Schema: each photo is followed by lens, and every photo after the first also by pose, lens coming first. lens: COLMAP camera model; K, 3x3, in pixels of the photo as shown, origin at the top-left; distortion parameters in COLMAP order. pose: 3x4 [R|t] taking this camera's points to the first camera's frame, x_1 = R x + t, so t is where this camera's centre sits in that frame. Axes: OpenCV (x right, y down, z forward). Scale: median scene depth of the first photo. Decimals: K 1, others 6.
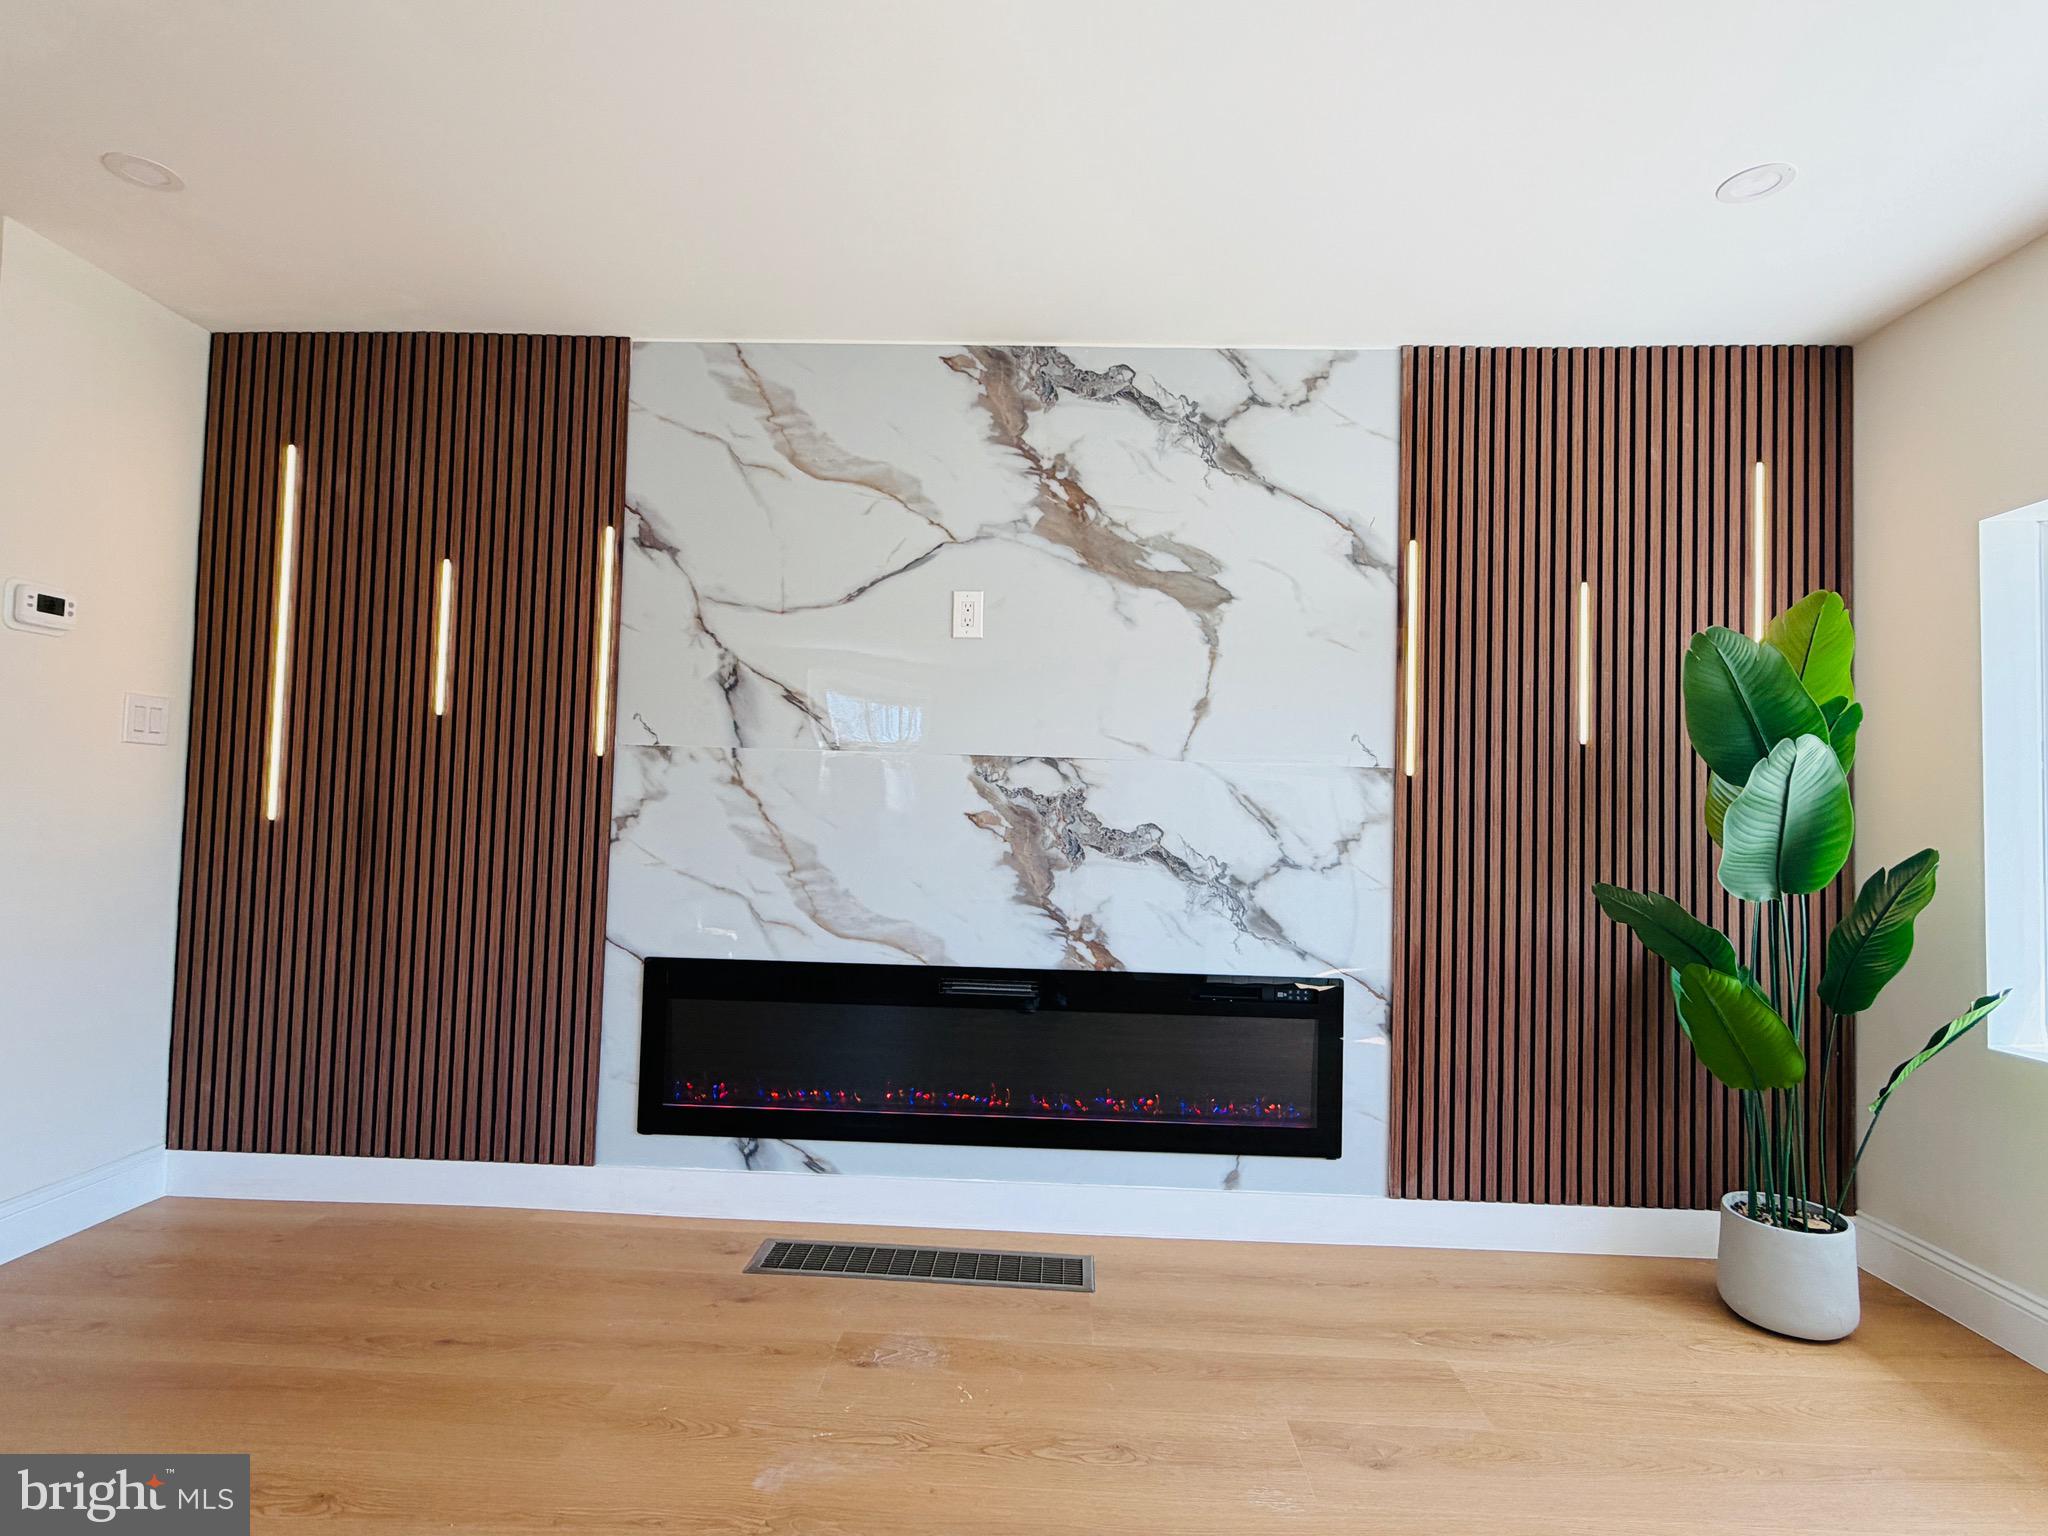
lens RADIAL K [[1022.0, 0, 1023.6], [0, 1022.0, 780.8], [0, 0, 1]] dist [0.000574, 0.000202]
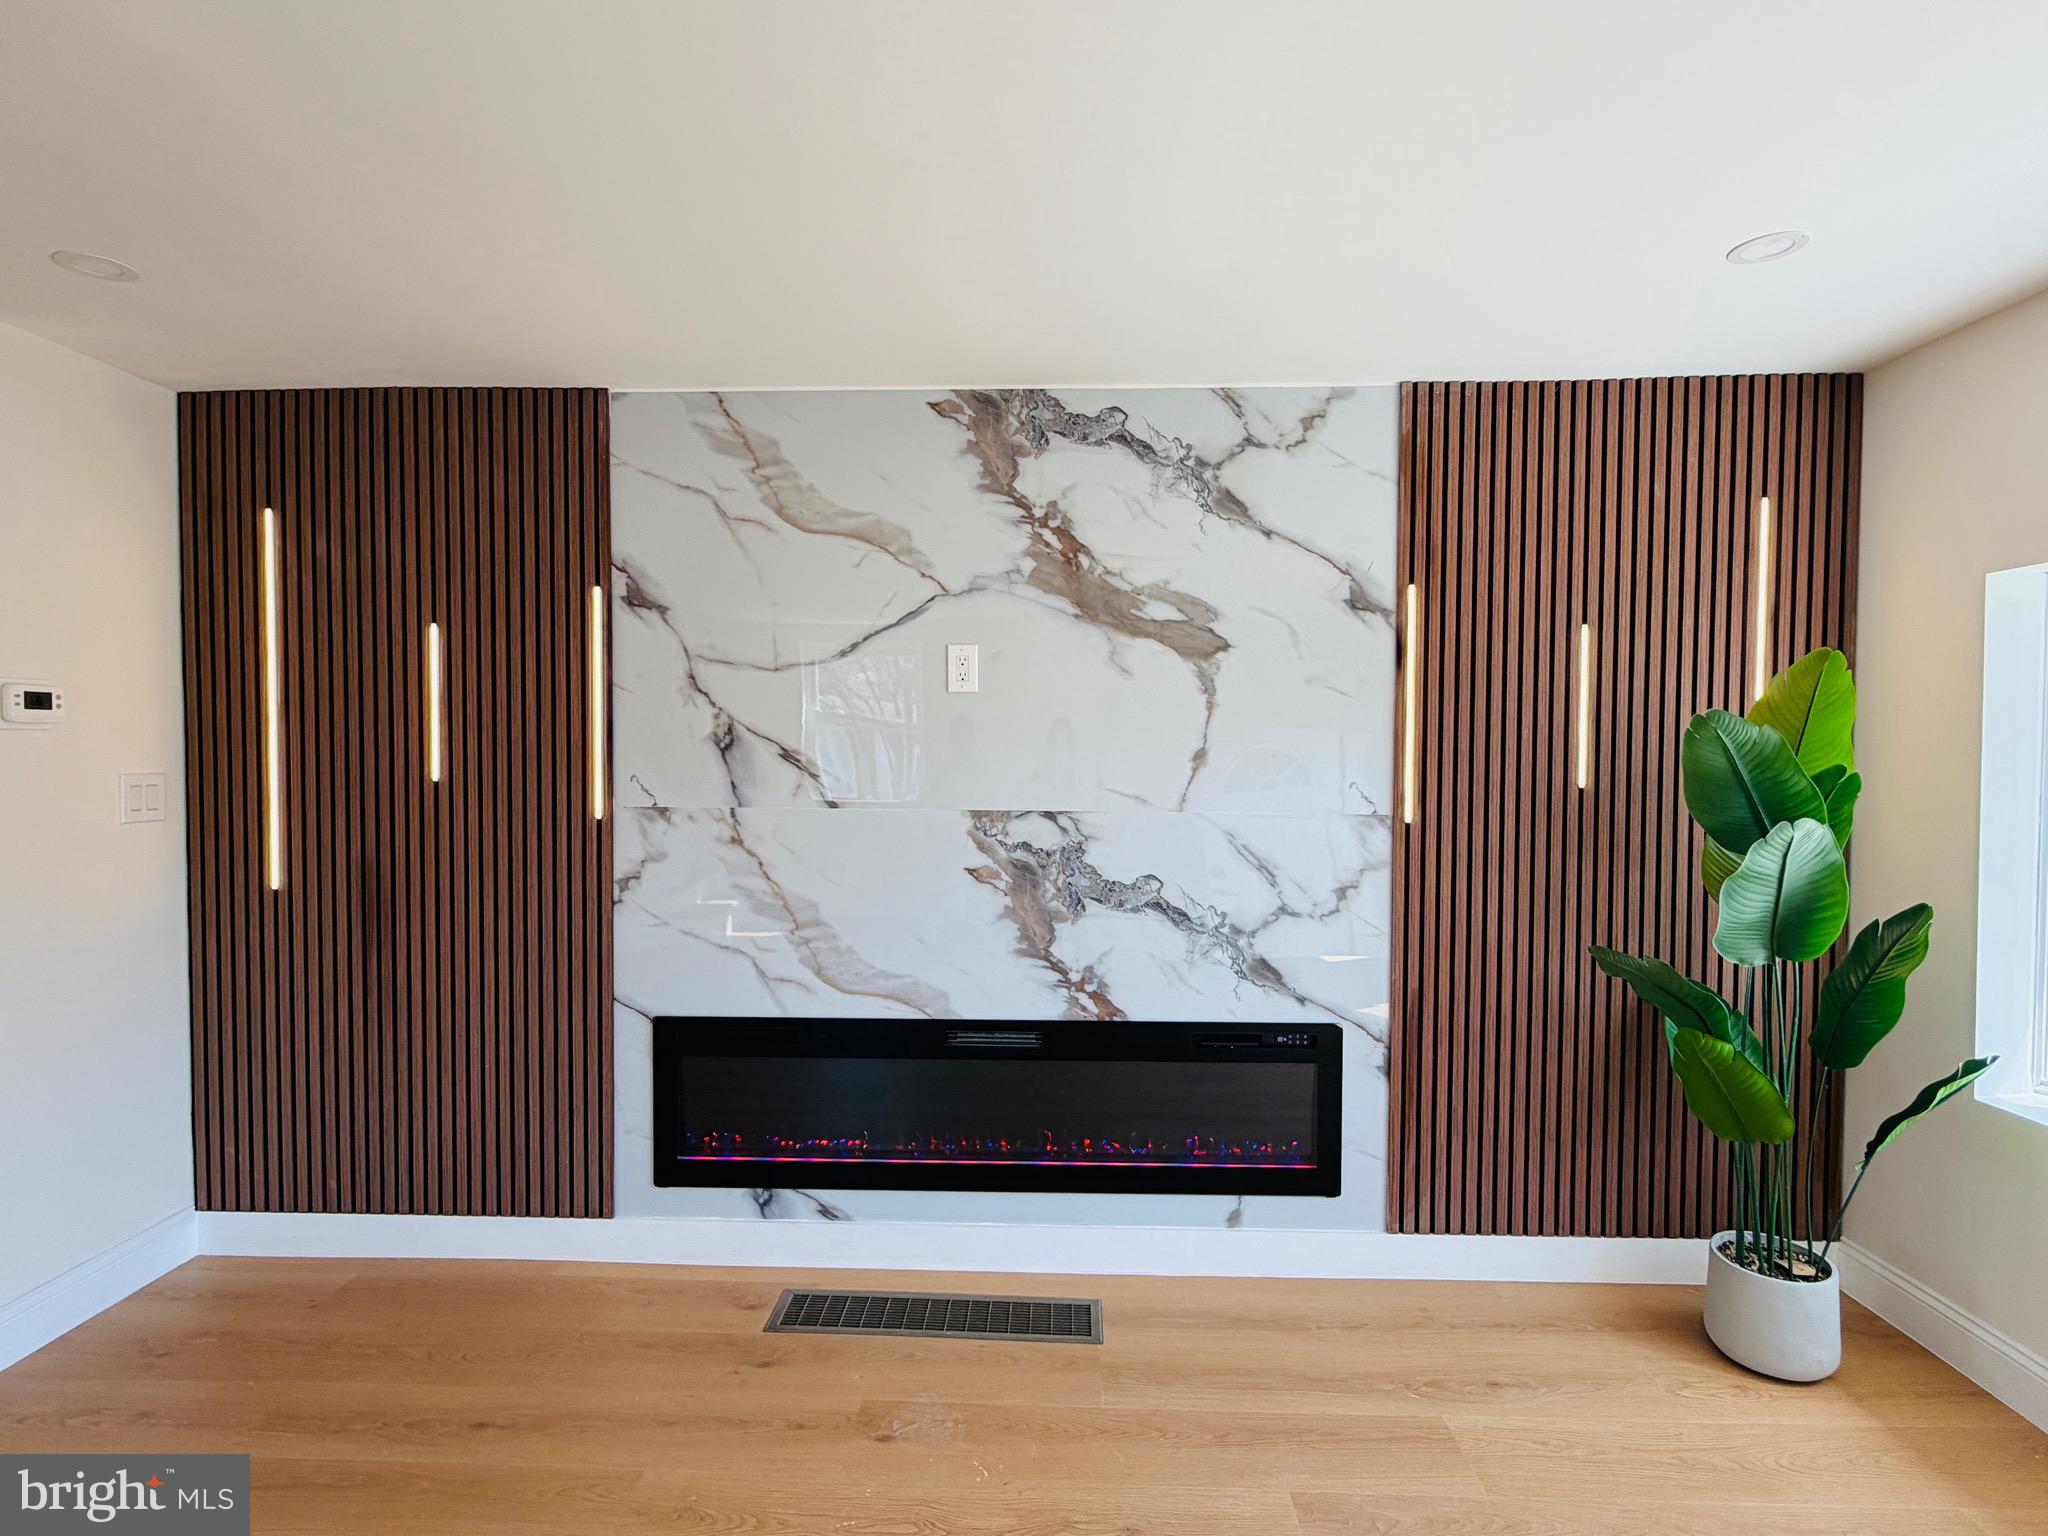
lens RADIAL K [[1022.0, 0, 1023.6], [0, 1022.0, 780.8], [0, 0, 1]] dist [0.000574, 0.000202]
pose [[0.999727, -0.023347, -0.000206, 0.002272], [0.023310, 0.997533, 0.066220, -0.120317], [-0.001340, -0.066206, 0.997805, 0.003682]]
